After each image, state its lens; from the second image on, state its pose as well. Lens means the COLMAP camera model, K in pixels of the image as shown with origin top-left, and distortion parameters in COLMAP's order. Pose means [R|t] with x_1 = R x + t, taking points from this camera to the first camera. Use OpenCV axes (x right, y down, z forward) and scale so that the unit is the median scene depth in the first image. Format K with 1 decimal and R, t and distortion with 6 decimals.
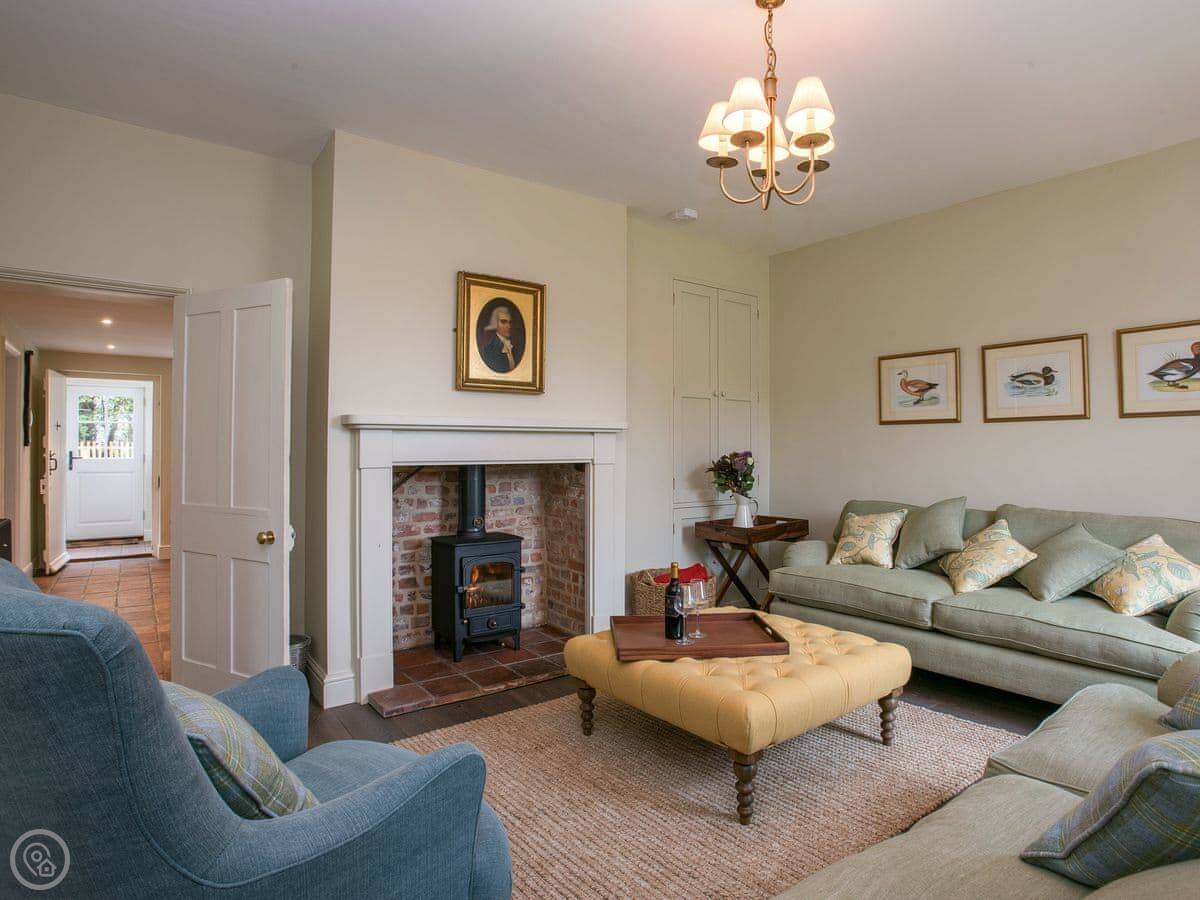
lens RADIAL K [[687.7, 0, 614.0], [0, 687.7, 421.4], [0, 0, 1]] dist [-0.067211, 0.023764]
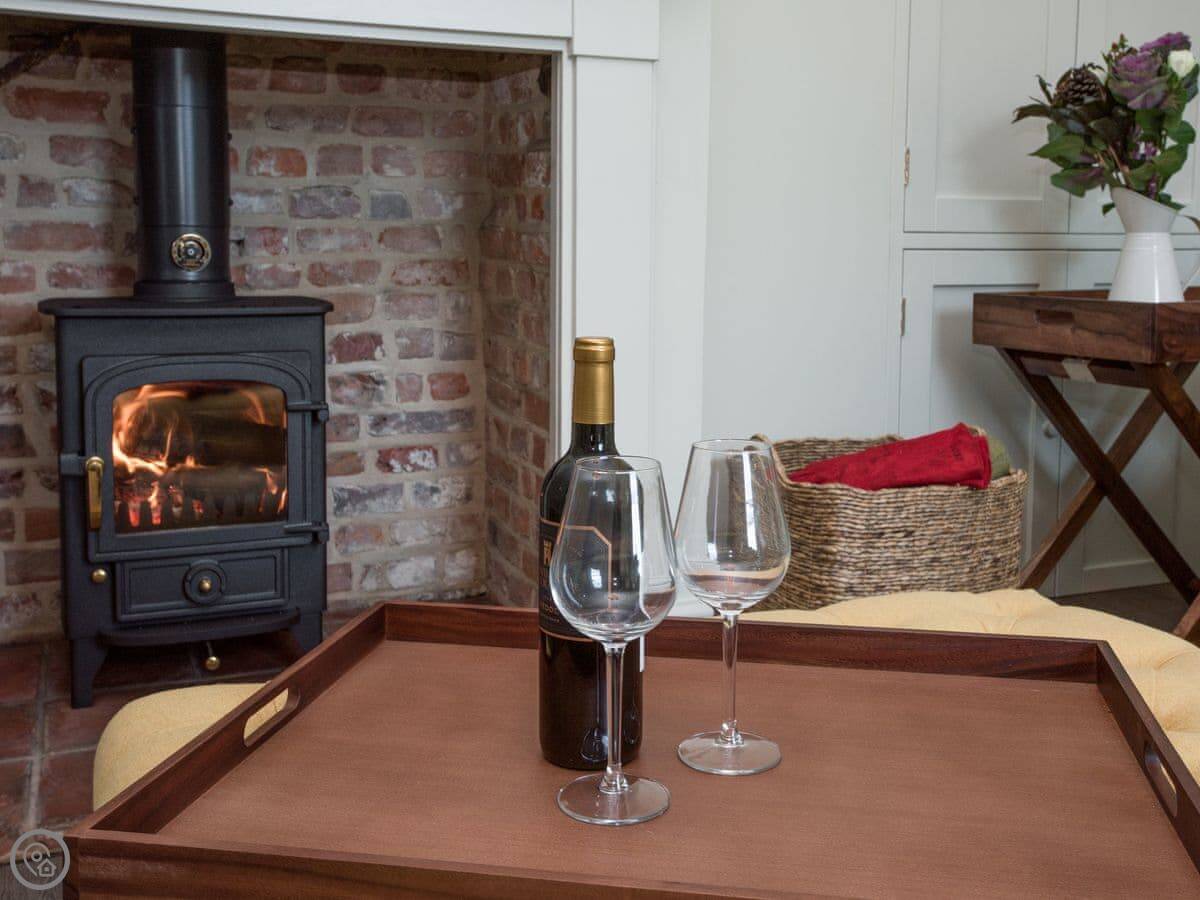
lens RADIAL K [[1276.7, 0, 635.4], [0, 1276.7, 343.5], [0, 0, 1]] dist [-0.001464, 0.059727]
pose [[0.969844, 0.028232, -0.242084, 0.125411], [-0.000493, 0.993493, 0.113889, 0.119828], [0.243724, -0.110335, 0.963548, 0.486286]]
